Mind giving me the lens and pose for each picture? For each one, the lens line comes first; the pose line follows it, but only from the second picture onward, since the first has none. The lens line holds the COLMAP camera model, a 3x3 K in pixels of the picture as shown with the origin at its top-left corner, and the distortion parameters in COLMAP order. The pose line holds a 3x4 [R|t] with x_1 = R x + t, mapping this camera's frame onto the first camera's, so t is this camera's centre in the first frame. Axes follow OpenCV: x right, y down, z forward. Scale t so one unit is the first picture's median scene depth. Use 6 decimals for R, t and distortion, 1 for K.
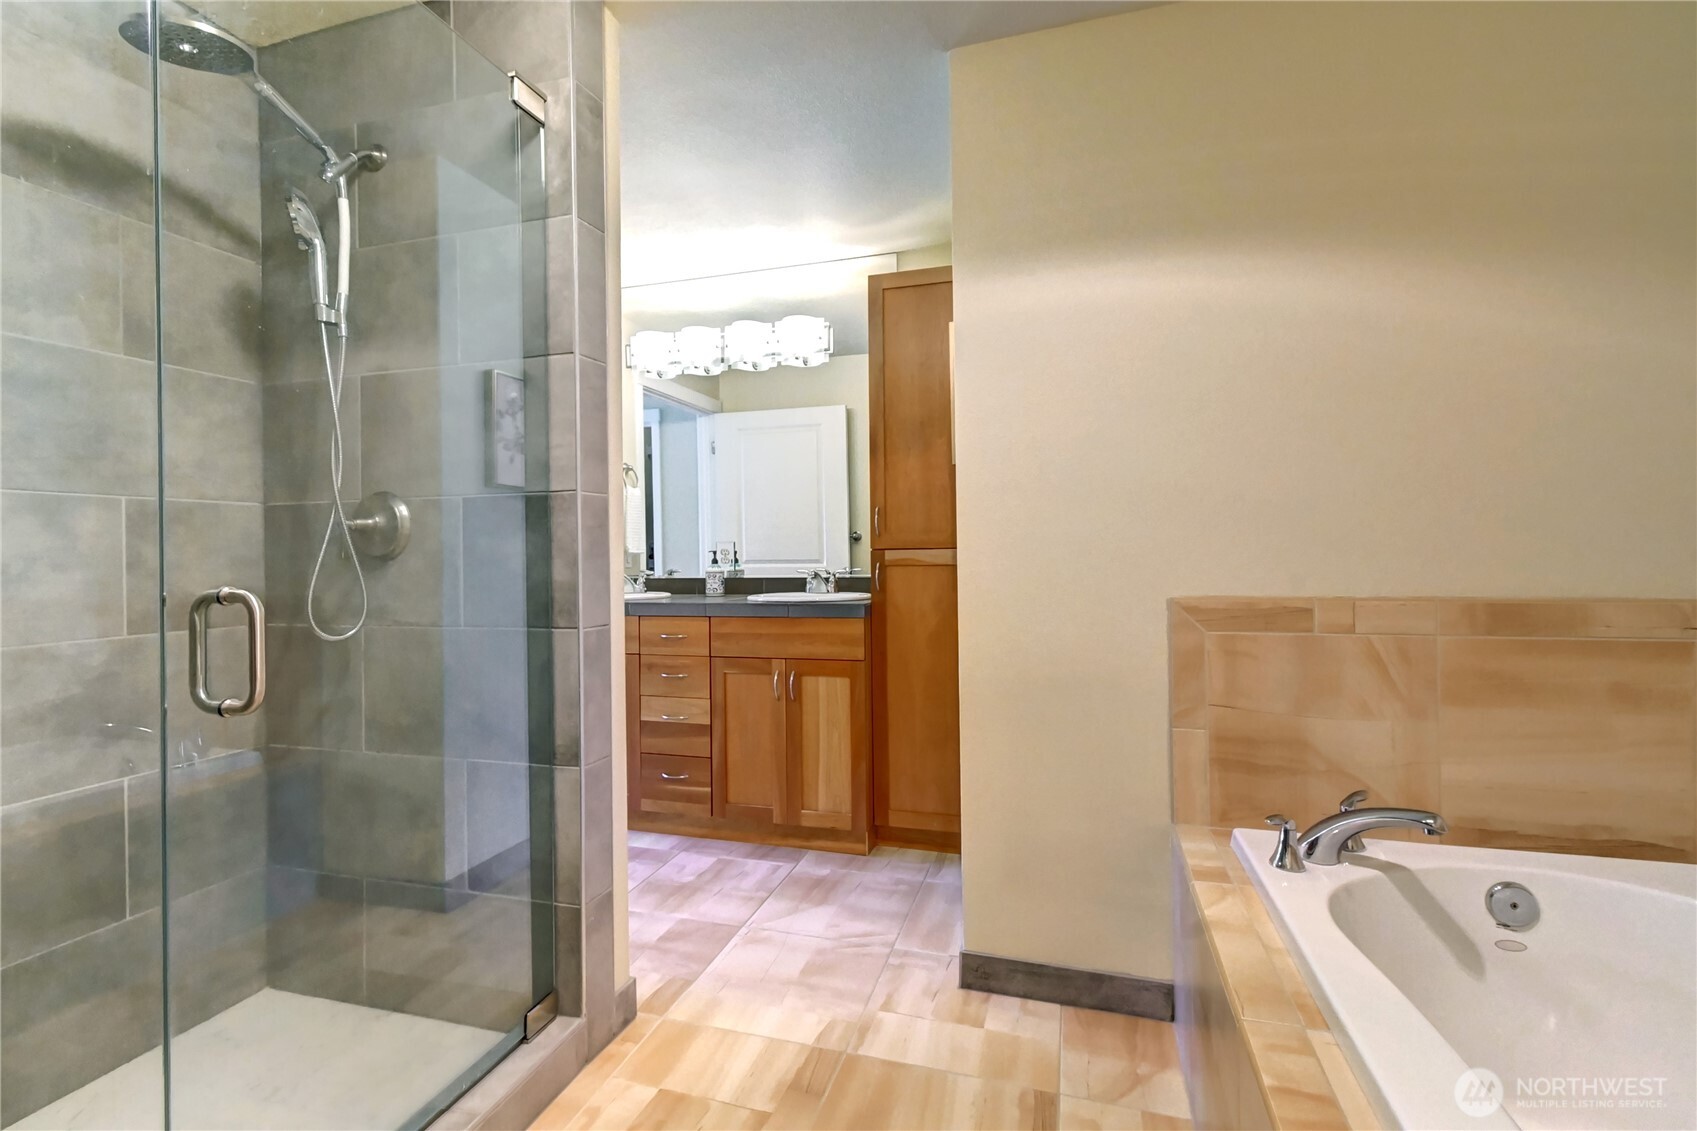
lens RADIAL K [[731.8, 0, 844.3], [0, 731.8, 555.9], [0, 0, 1]] dist [0.012347, -0.000582]
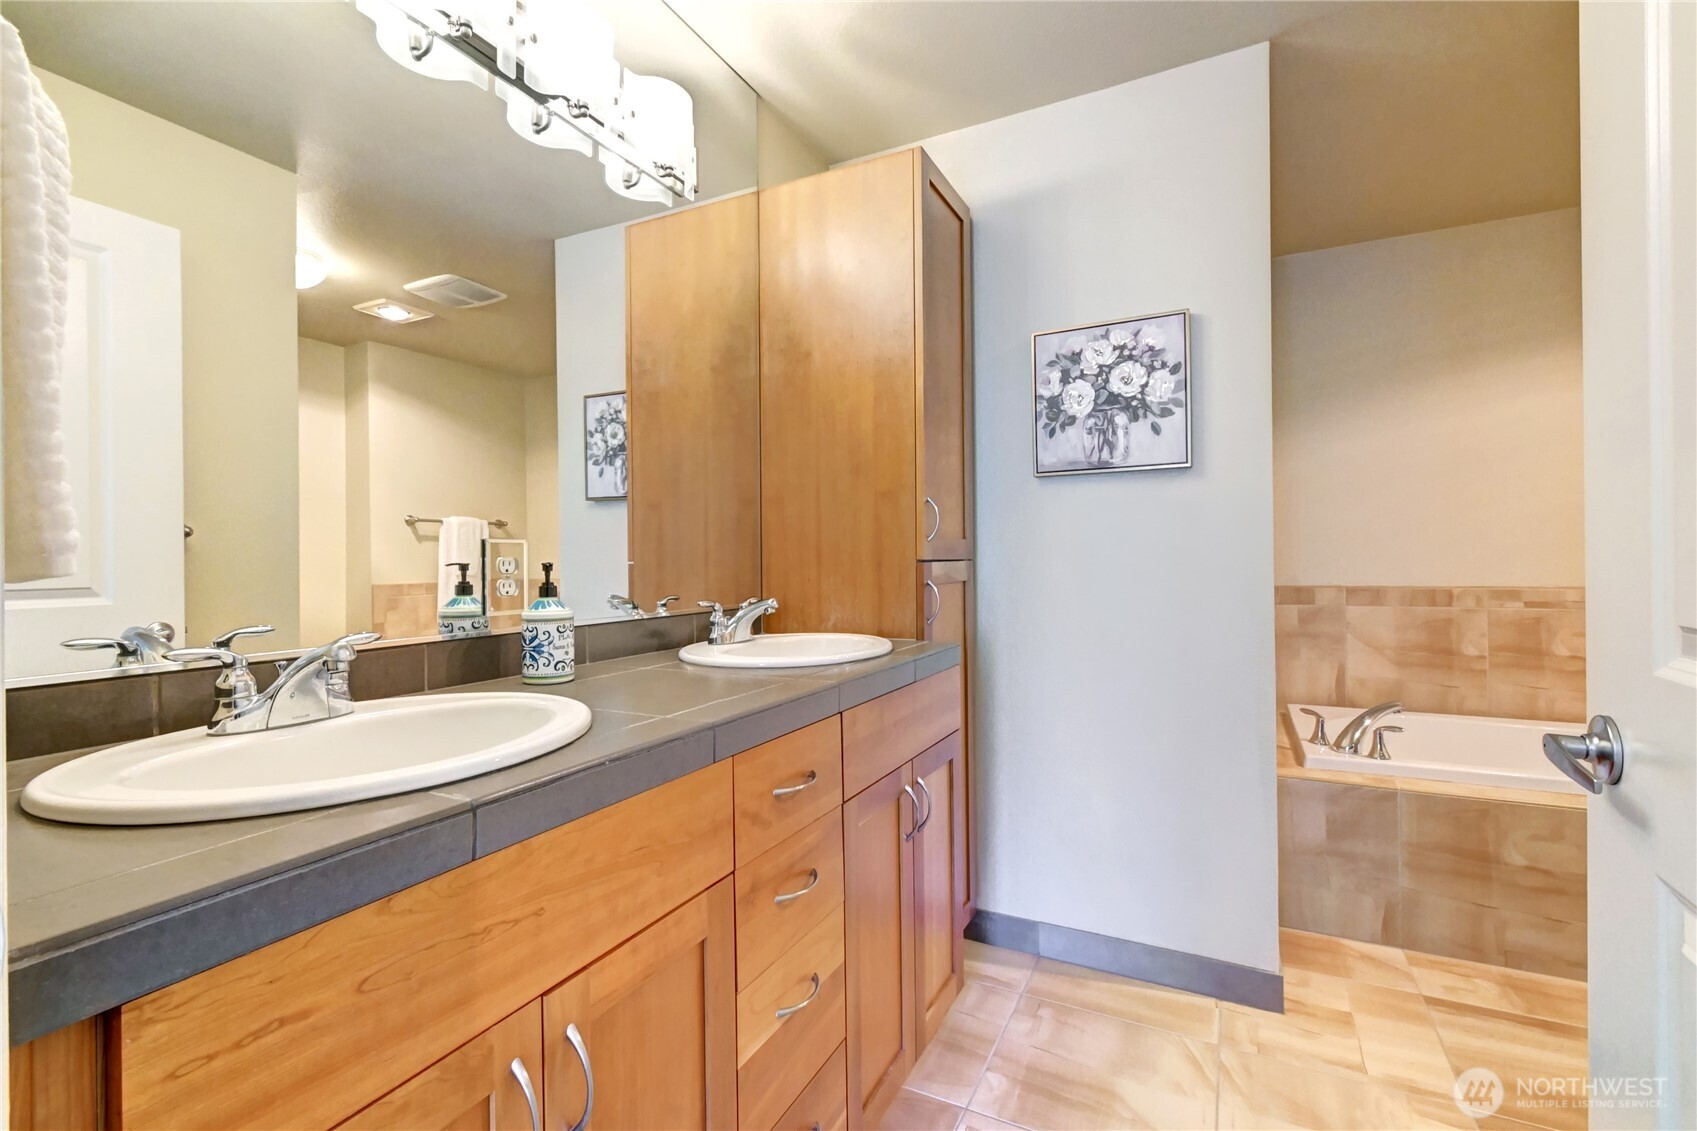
lens RADIAL K [[746.0, 0, 848.8], [0, 746.0, 569.8], [0, 0, 1]] dist [0.000994, -0.000083]
pose [[0.200383, 0.001168, 0.979717, -0.759839], [0.012341, 0.999917, -0.003716, 0.001348], [-0.979640, 0.012835, 0.200352, 1.120645]]
